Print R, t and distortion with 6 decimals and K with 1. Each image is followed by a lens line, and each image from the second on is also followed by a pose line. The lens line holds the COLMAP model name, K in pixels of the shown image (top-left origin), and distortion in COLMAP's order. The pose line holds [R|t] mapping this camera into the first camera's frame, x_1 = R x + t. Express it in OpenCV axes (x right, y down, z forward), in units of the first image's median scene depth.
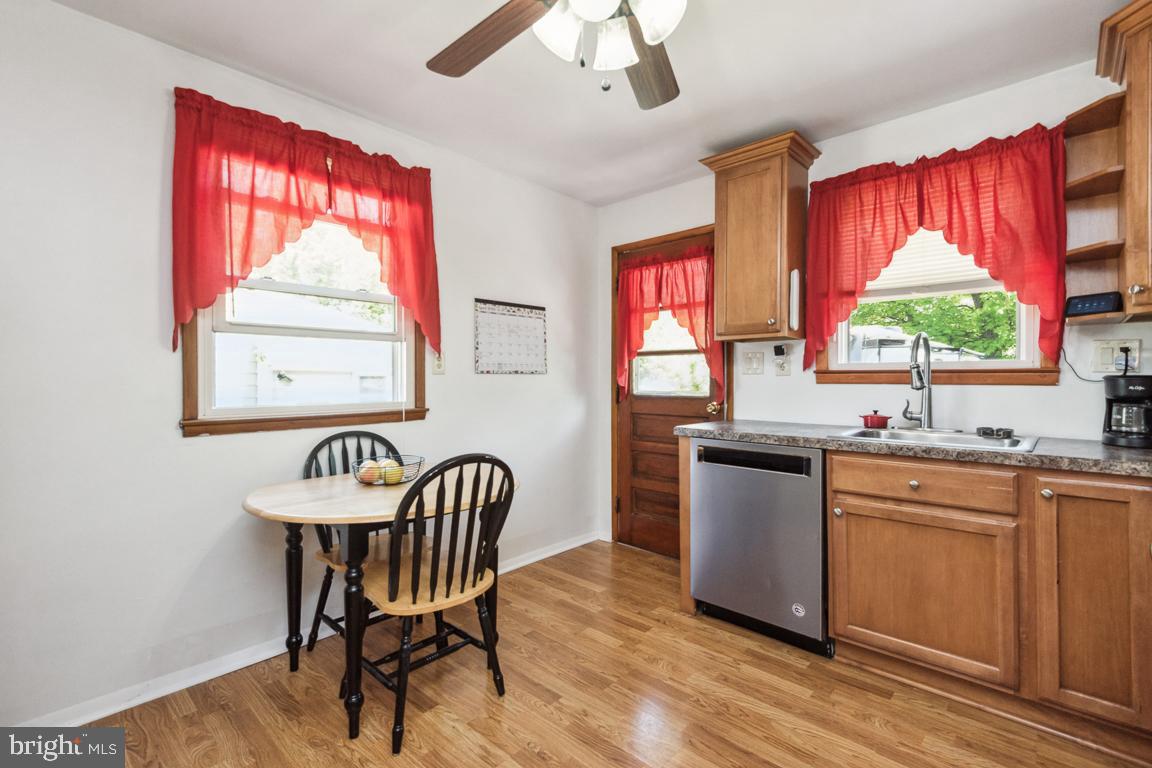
lens RADIAL K [[521.9, 0, 578.7], [0, 521.9, 378.0], [0, 0, 1]] dist [0.027773, -0.004395]
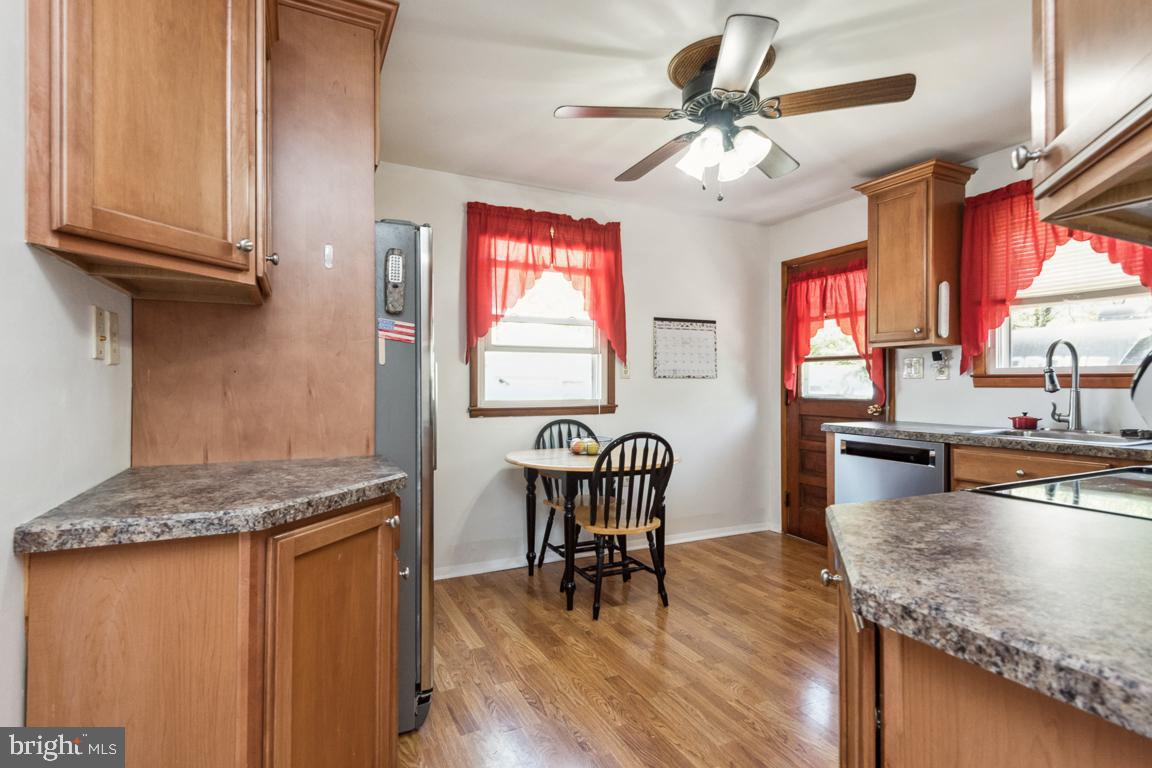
lens RADIAL K [[579.8, 0, 573.2], [0, 579.8, 380.0], [0, 0, 1]] dist [0.001320, 0.000061]
pose [[0.932100, 0.000962, -0.362200, 0.152245], [-0.003348, 0.999977, -0.005960, 0.006876], [0.362185, 0.006768, 0.932082, -0.443902]]
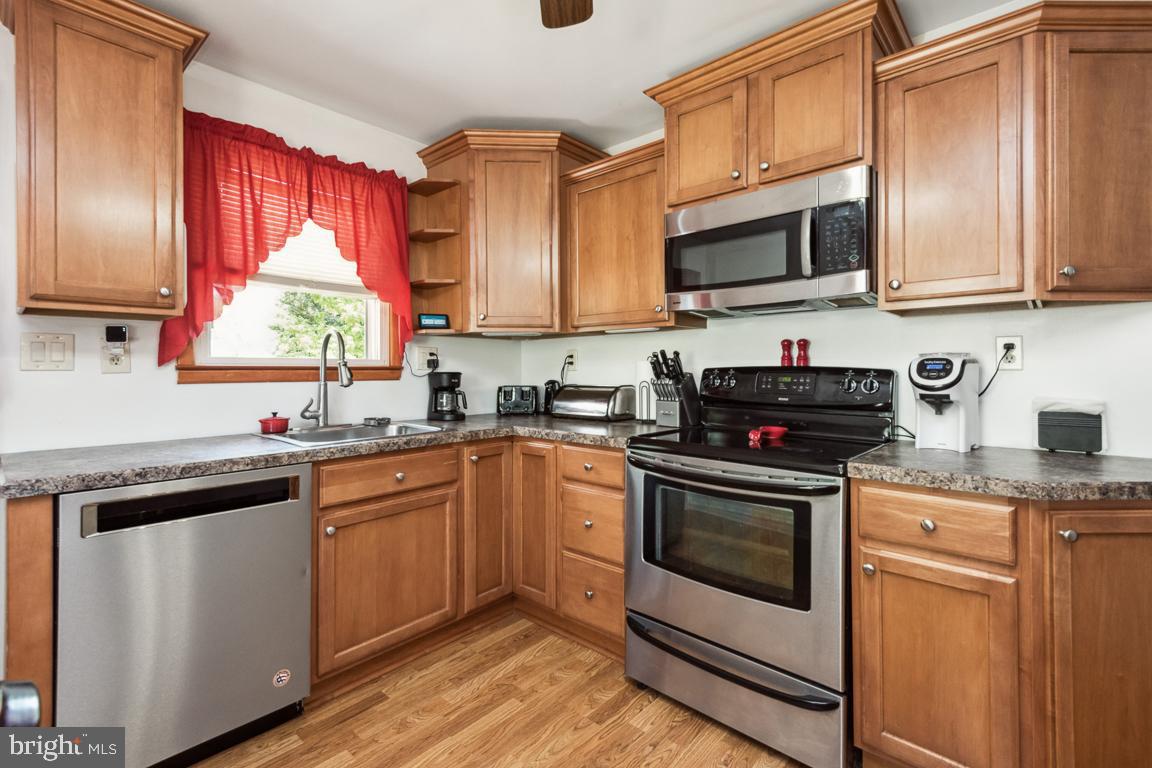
lens RADIAL K [[521.9, 0, 571.8], [0, 521.9, 369.6], [0, 0, 1]] dist [0.027773, -0.004395]
pose [[0.000601, 0.002041, 0.999998, -0.338675], [0.004753, 0.999987, -0.002043, -0.006232], [-0.999989, 0.004754, 0.000591, 0.543667]]
